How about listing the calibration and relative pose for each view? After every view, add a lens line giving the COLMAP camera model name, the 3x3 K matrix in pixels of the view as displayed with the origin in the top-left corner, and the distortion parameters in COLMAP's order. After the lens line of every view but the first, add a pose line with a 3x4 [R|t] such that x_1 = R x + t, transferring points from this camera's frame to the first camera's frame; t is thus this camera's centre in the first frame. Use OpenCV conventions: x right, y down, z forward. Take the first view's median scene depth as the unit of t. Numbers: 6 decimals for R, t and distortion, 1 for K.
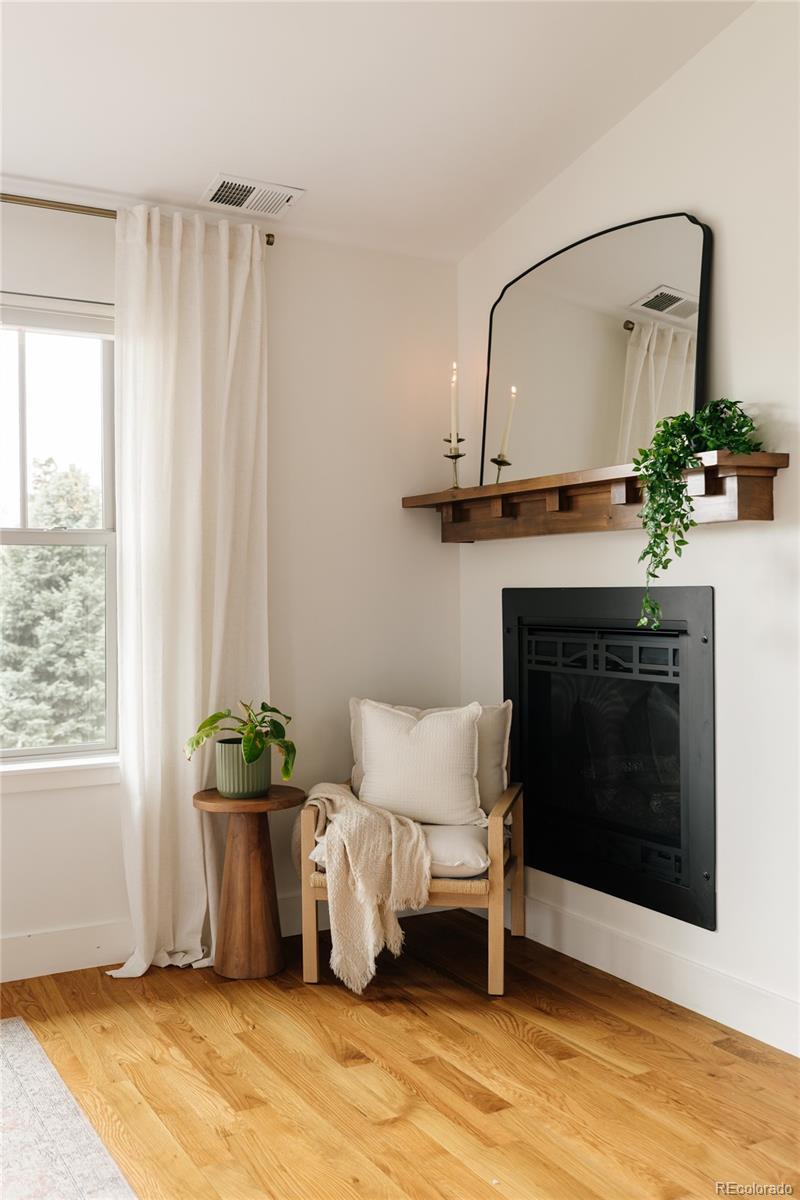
lens RADIAL K [[1172.5, 0, 401.9], [0, 1172.5, 593.9], [0, 0, 1]] dist [-0.009002, 0.000000]
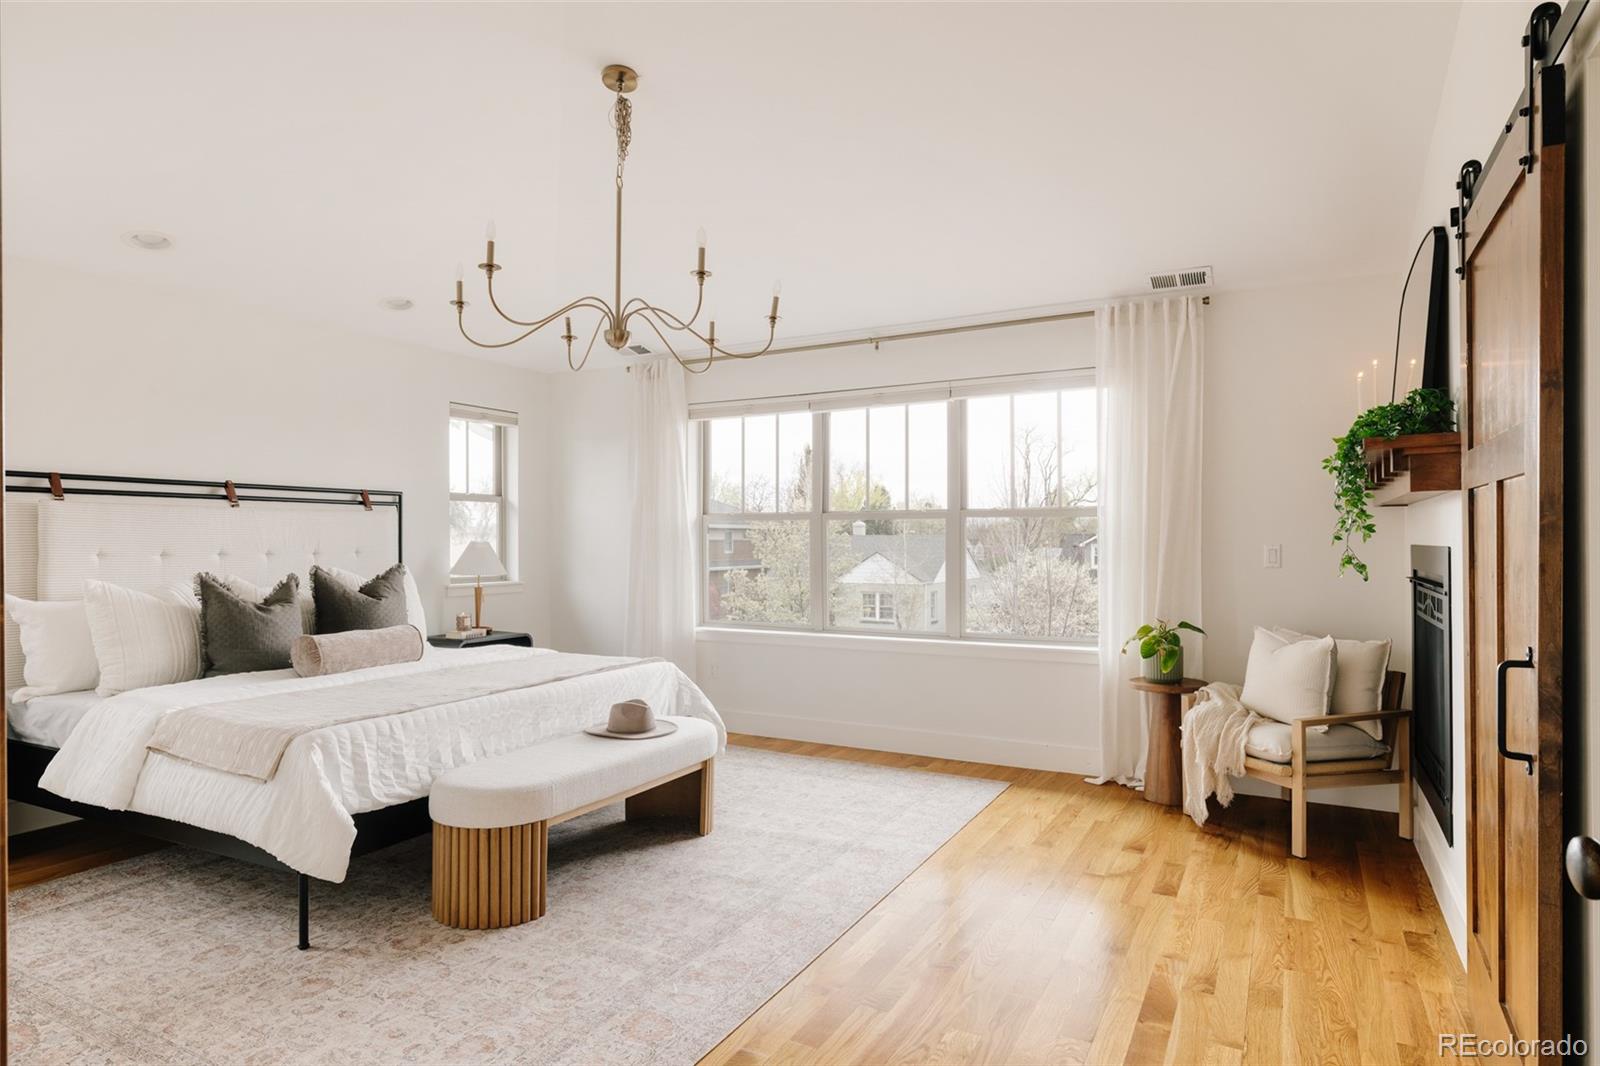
lens RADIAL K [[925.2, 0, 796.2], [0, 925.2, 537.0], [0, 0, 1]] dist [-0.002677, 0.000494]
pose [[0.515958, 0.001566, -0.856612, 0.697167], [-0.002846, 0.999996, 0.000114, -0.014017], [0.856609, 0.002379, 0.515961, -0.014811]]
